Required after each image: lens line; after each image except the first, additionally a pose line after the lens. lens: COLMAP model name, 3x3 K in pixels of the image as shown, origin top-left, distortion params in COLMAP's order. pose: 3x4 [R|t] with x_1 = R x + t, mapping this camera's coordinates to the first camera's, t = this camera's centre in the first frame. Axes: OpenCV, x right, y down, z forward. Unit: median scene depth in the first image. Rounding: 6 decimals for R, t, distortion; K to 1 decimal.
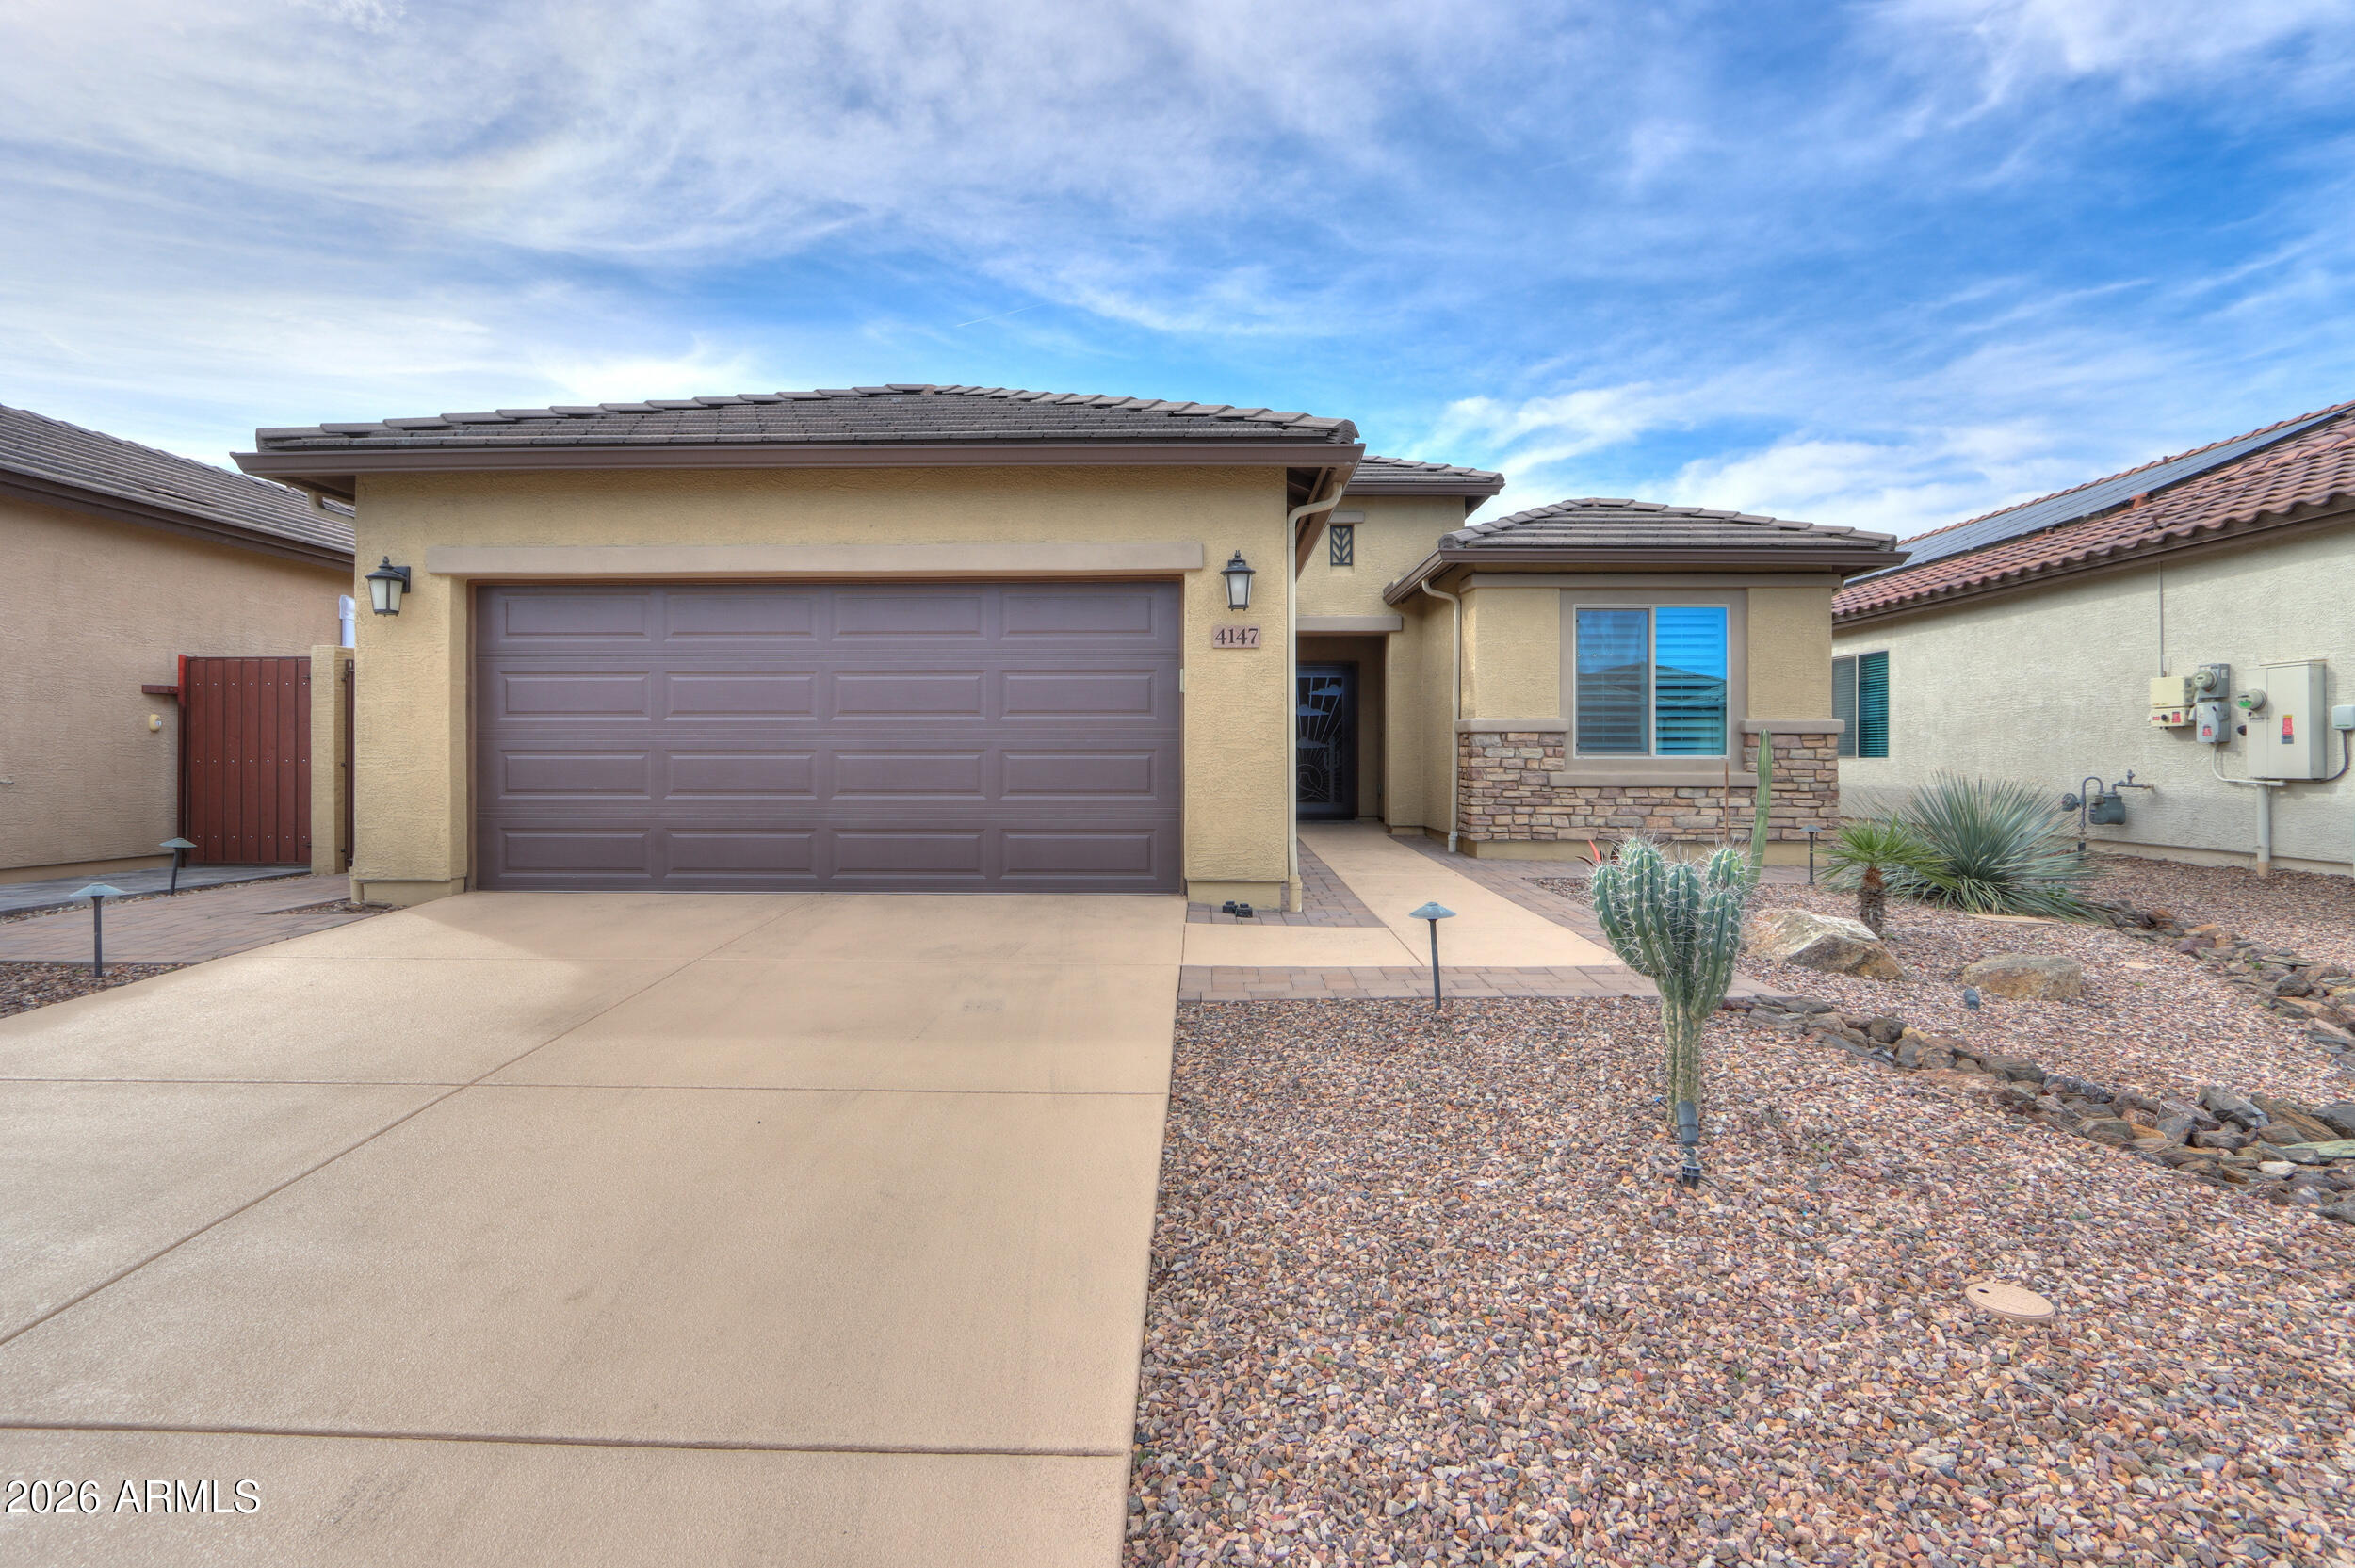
lens RADIAL K [[1117.6, 0, 1171.5], [0, 1117.6, 770.0], [0, 0, 1]] dist [-0.014554, 0.000227]
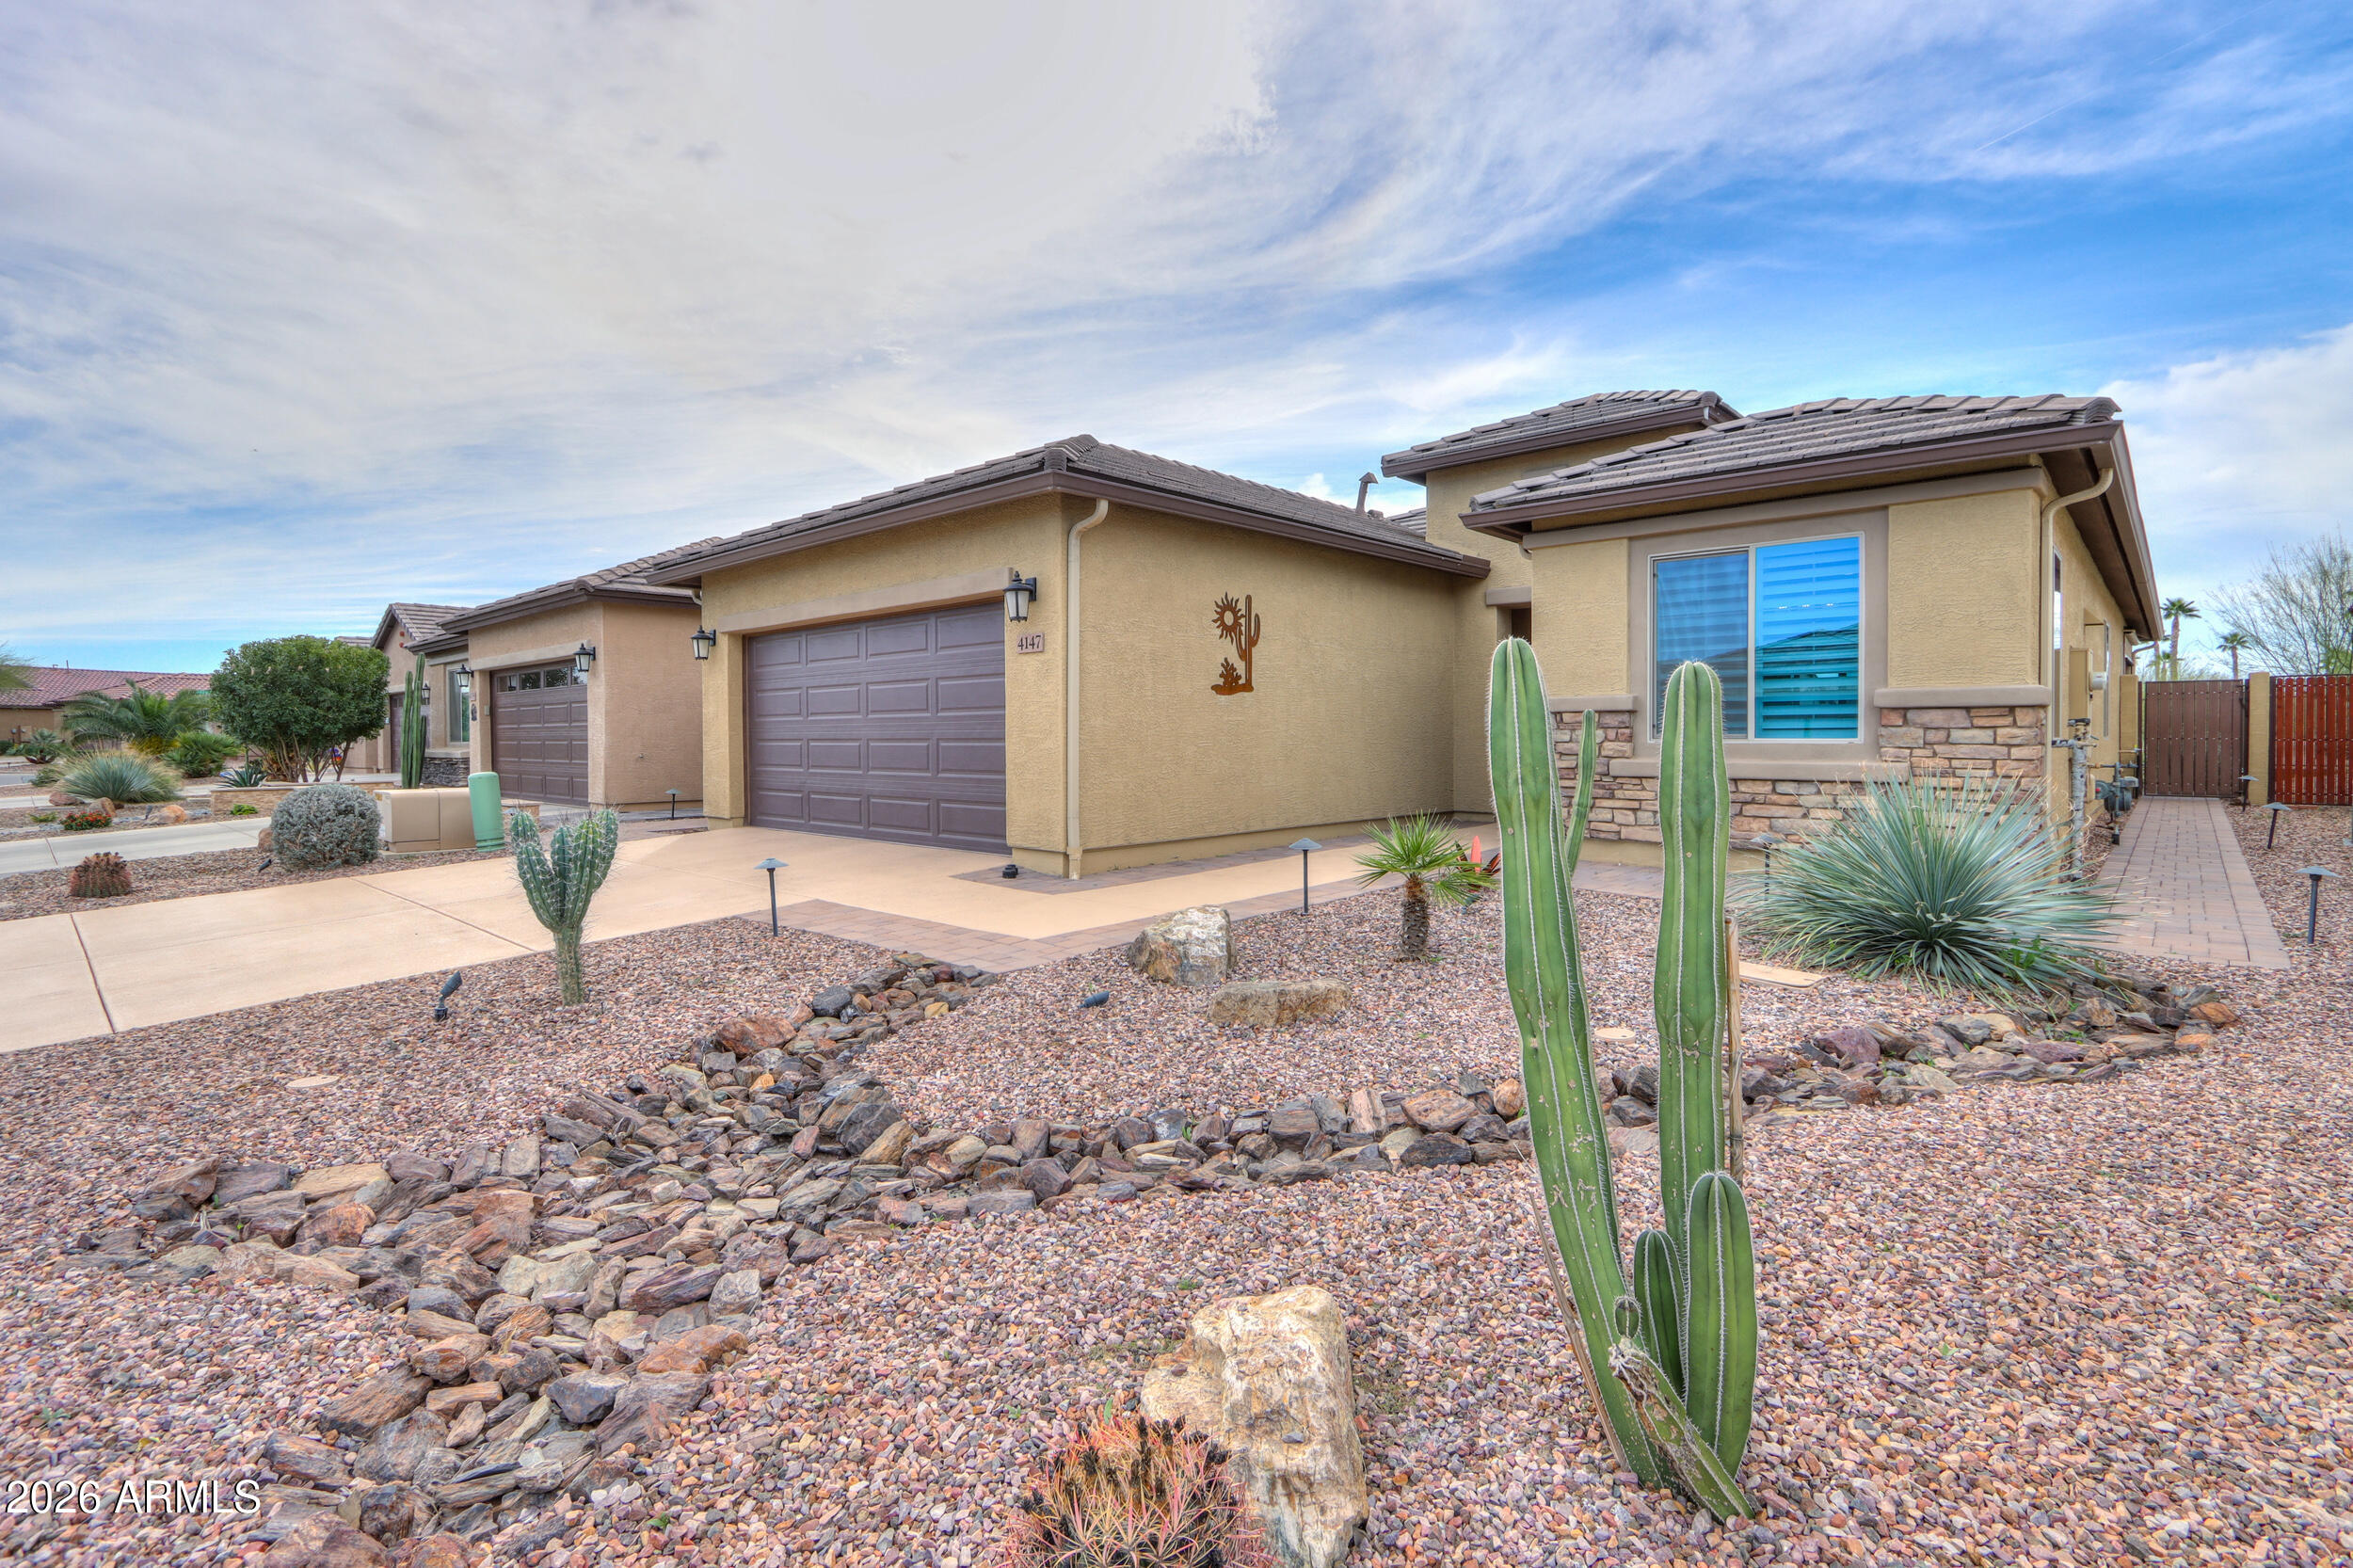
lens RADIAL K [[1099.5, 0, 1132.0], [0, 1099.5, 760.6], [0, 0, 1]] dist [-0.016849, -0.000334]
pose [[0.734109, 0.011602, -0.678933, 0.632655], [-0.002191, 0.999889, 0.014717, -0.007995], [0.679028, -0.009316, 0.734053, 0.145255]]
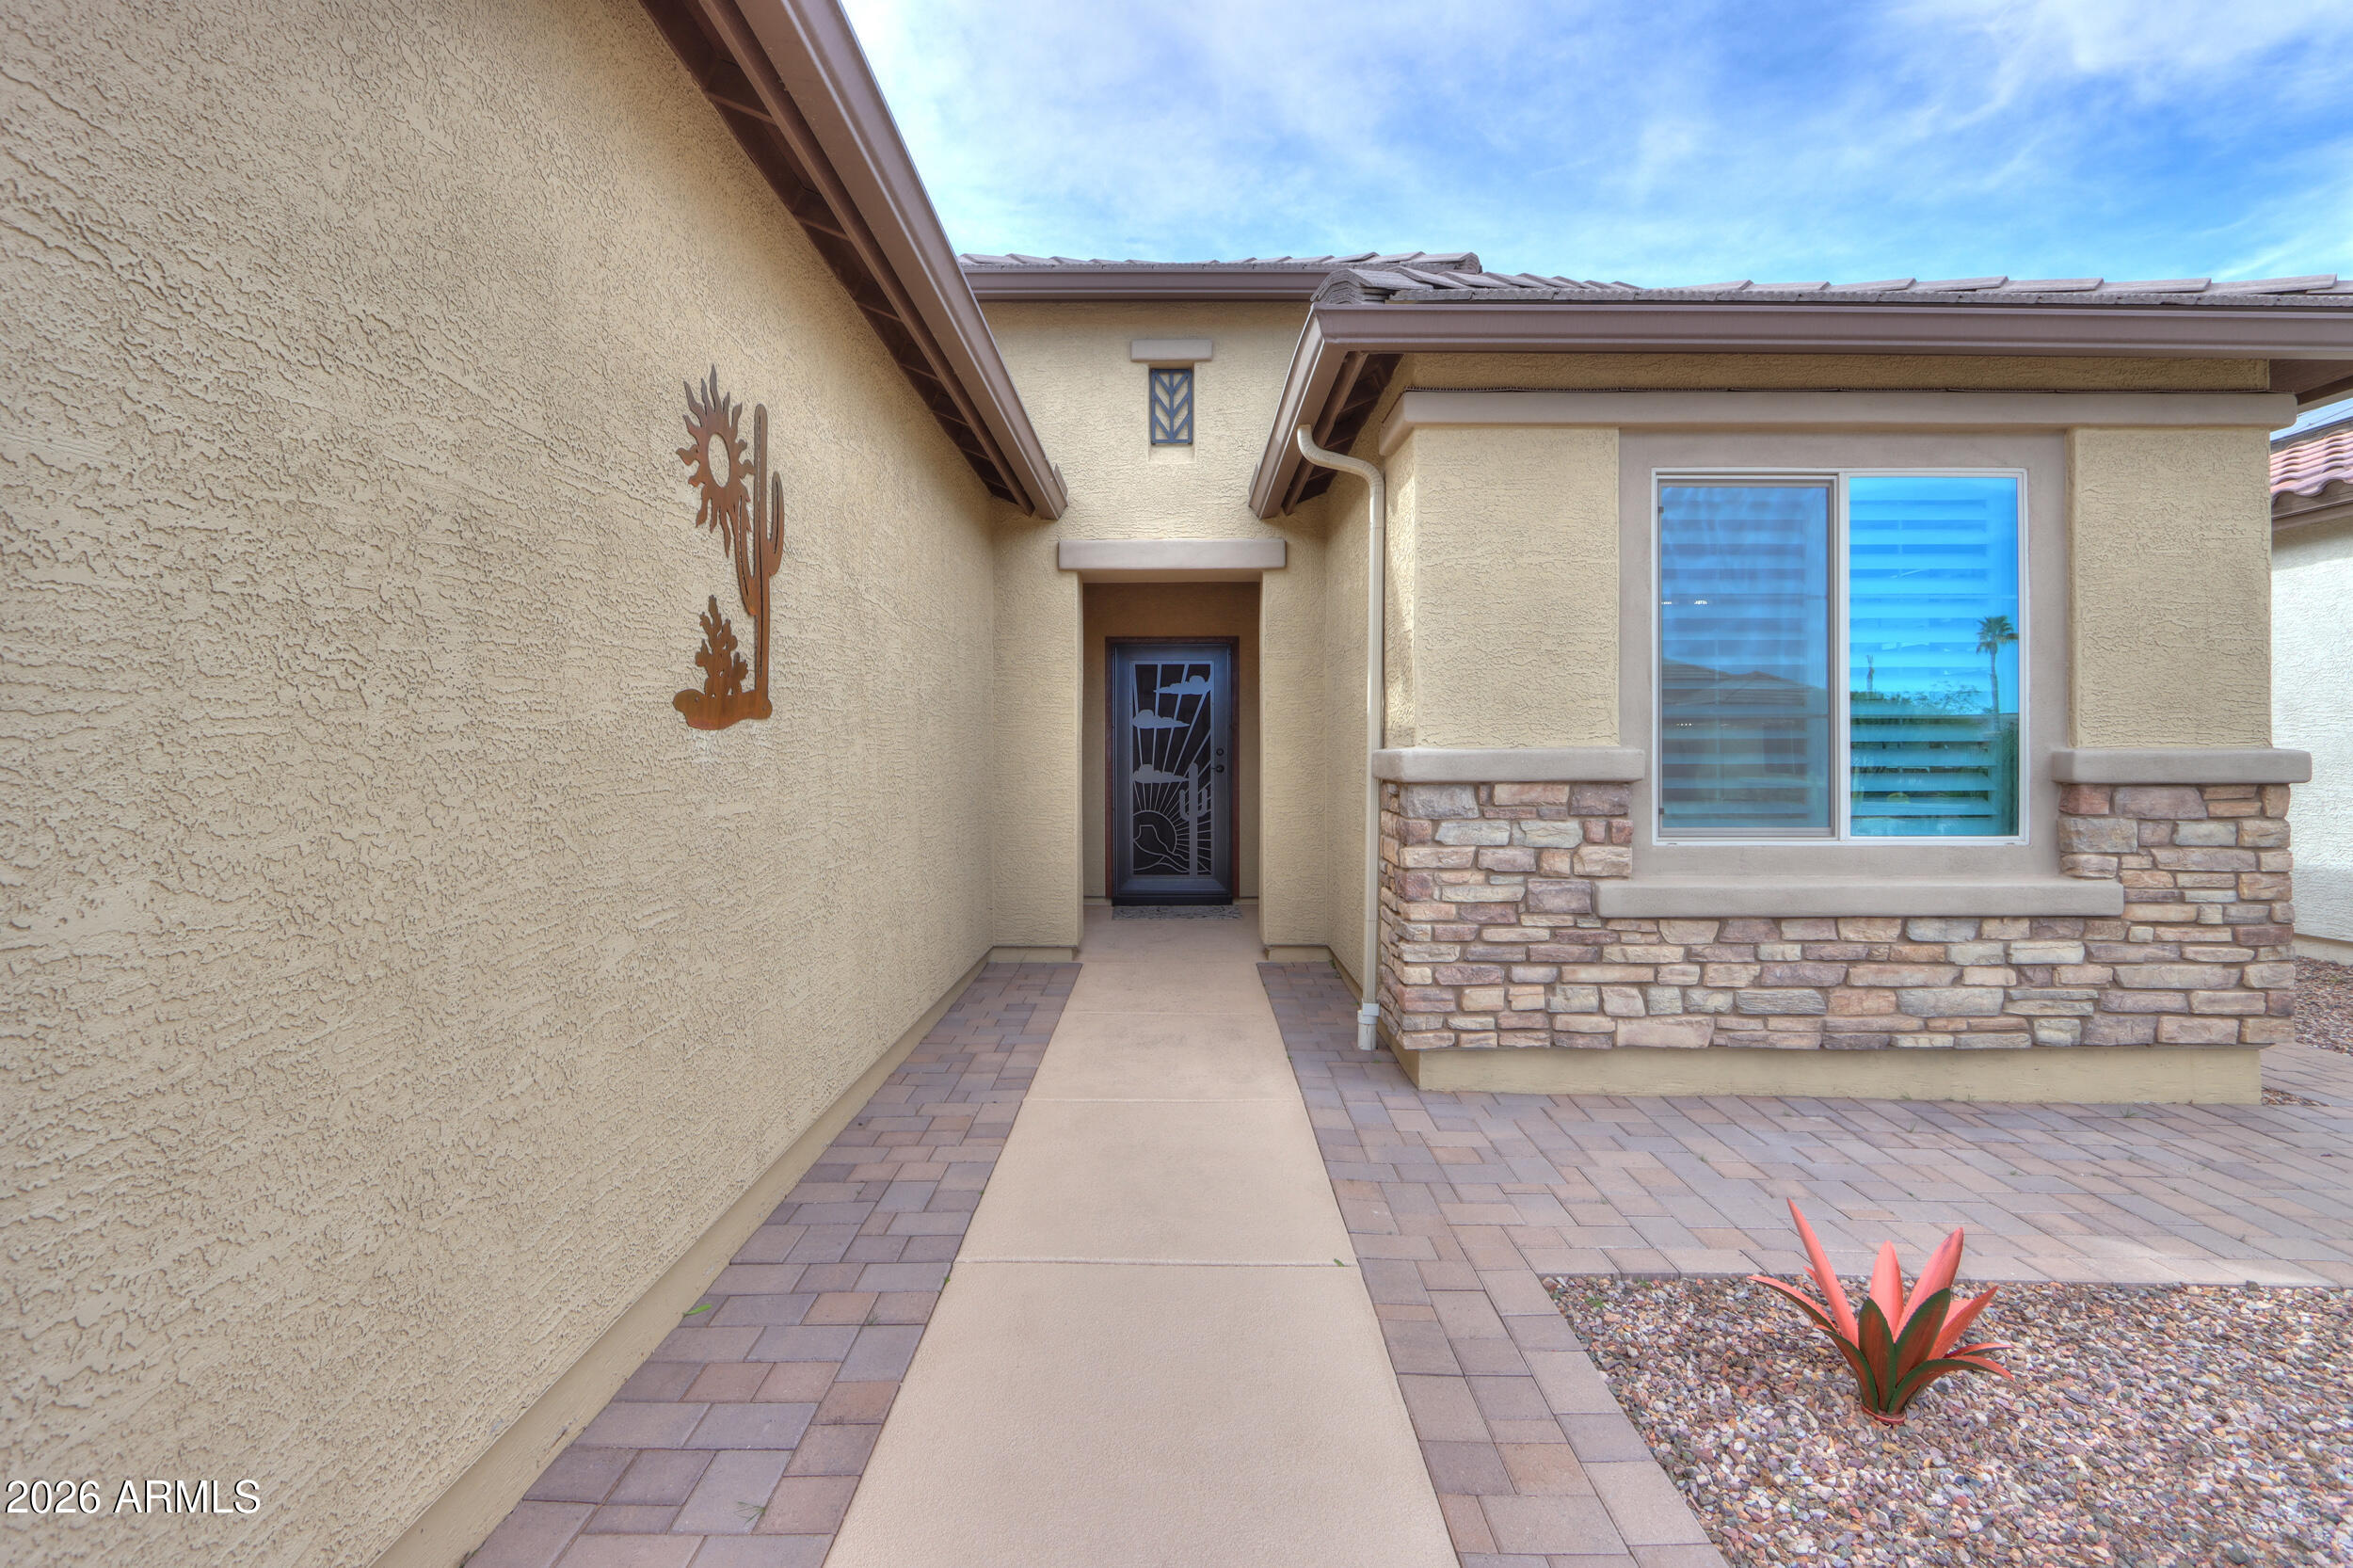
lens RADIAL K [[1110.4, 0, 1187.7], [0, 1110.4, 769.4], [0, 0, 1]] dist [-0.016490, 0.000571]
pose [[0.999420, -0.003925, 0.033826, 0.176326], [0.003949, 0.999992, -0.000667, -0.038557], [-0.033823, 0.000801, 0.999428, 0.600597]]
